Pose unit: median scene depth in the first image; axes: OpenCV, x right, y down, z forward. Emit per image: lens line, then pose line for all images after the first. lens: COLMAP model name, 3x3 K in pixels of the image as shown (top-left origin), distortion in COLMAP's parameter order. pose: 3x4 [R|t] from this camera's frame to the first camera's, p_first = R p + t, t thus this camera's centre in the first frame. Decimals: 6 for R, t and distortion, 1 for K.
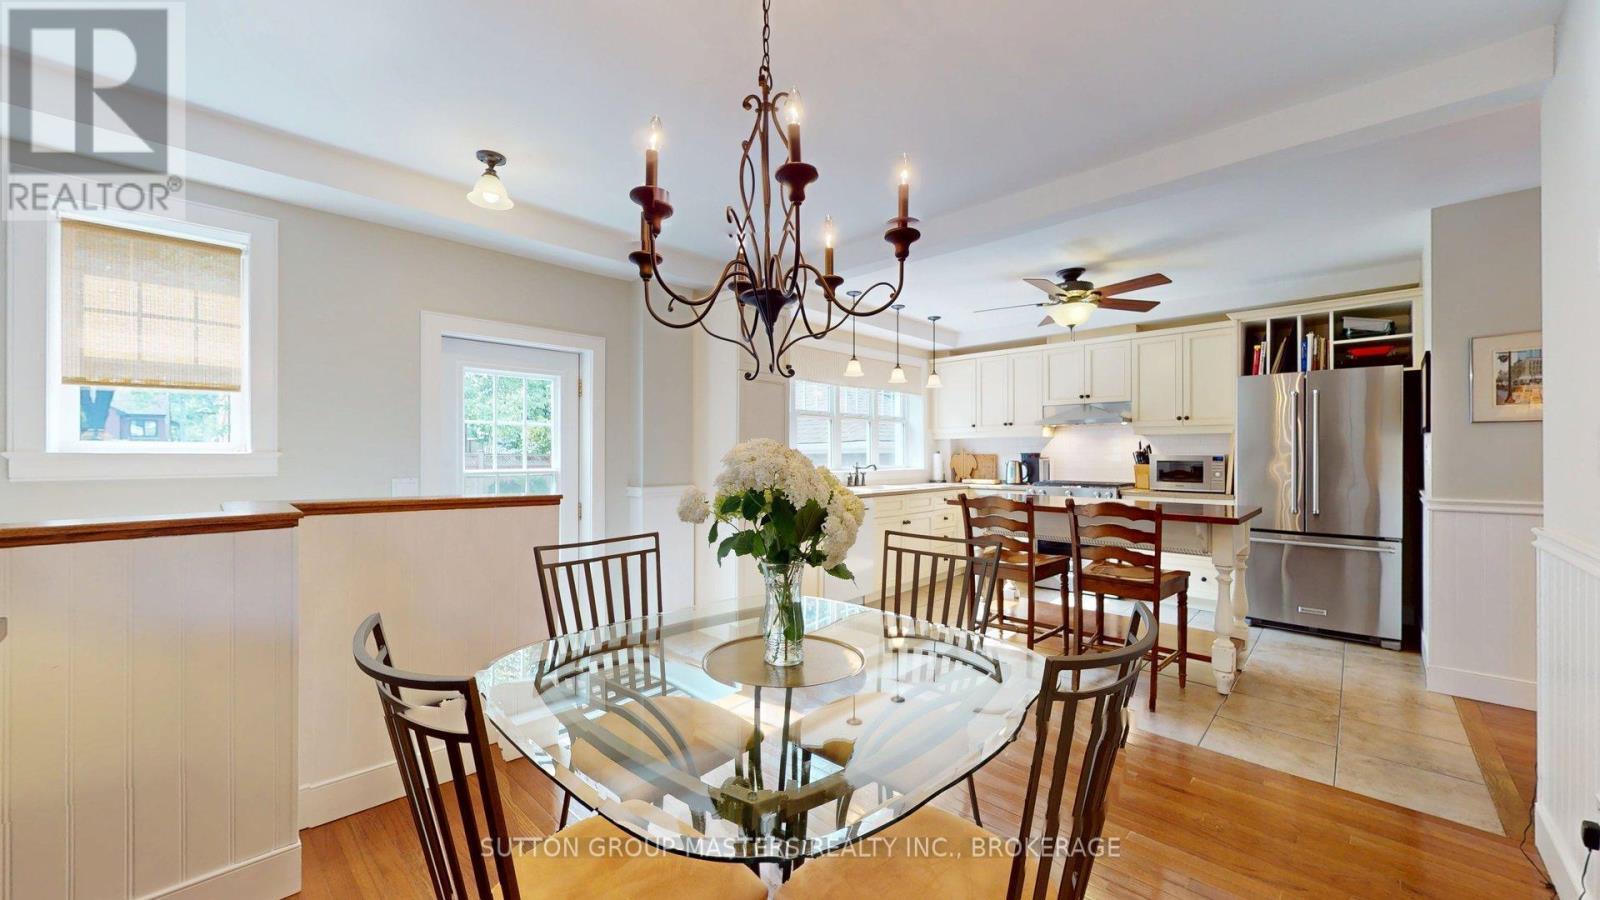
lens RADIAL K [[585.6, 0, 800.3], [0, 585.6, 453.7], [0, 0, 1]] dist [0.000716, 0.000033]
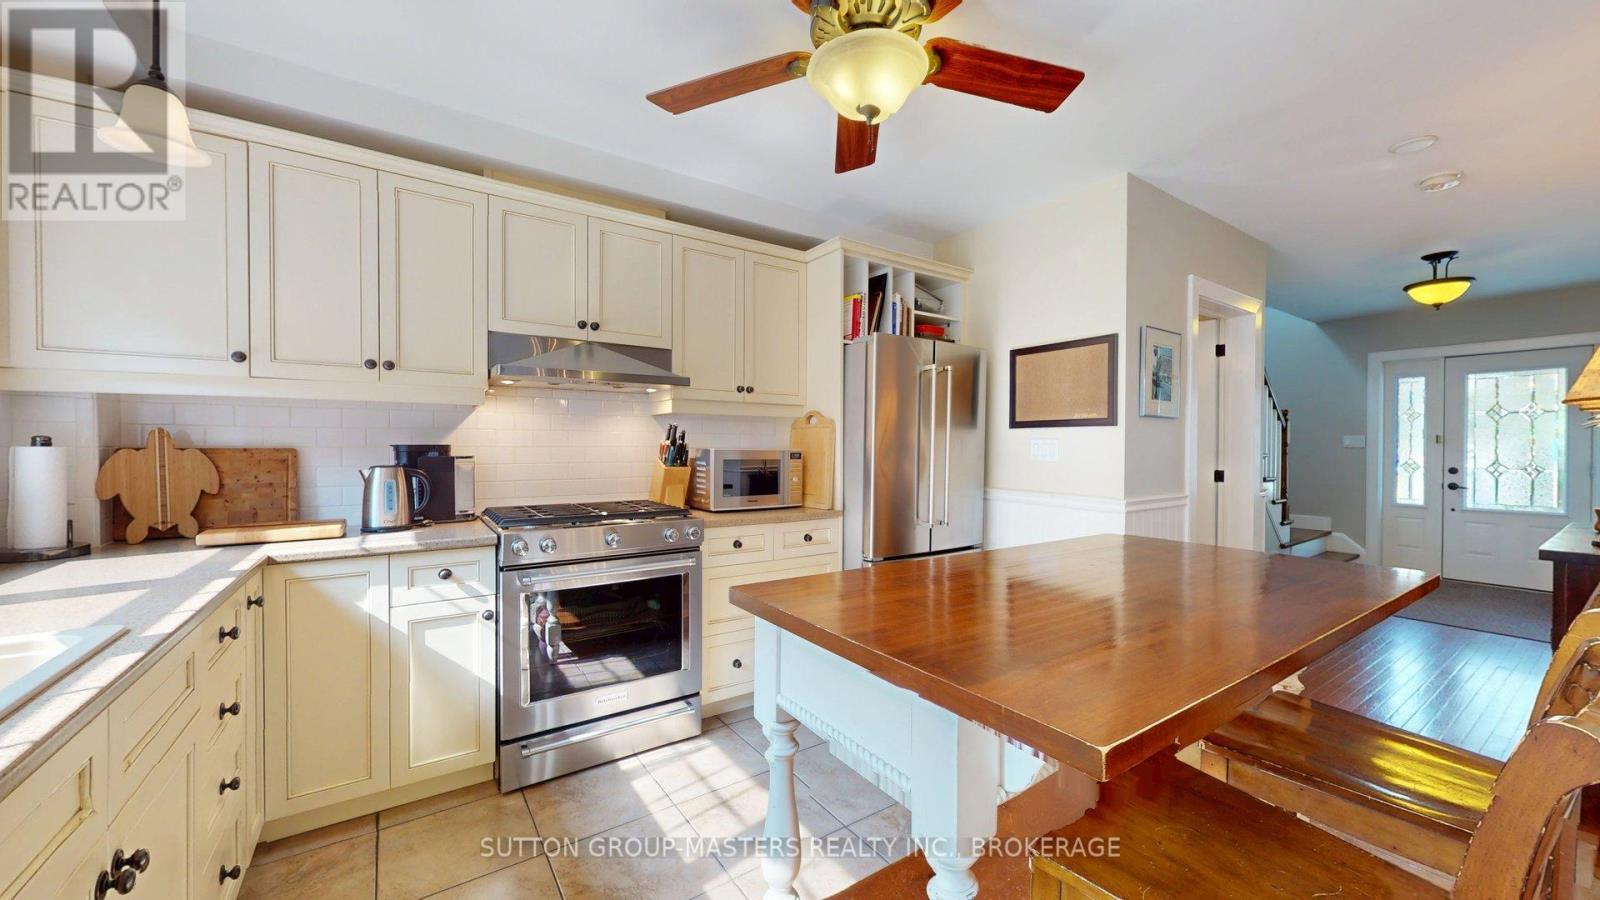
lens RADIAL K [[585.6, 0, 799.9], [0, 585.6, 450.5], [0, 0, 1]] dist [0.000716, 0.000033]
pose [[0.200150, -0.005721, 0.979749, 0.061894], [-0.003947, 0.999970, 0.006645, -0.001639], [-0.979757, -0.005197, 0.200122, 0.756895]]
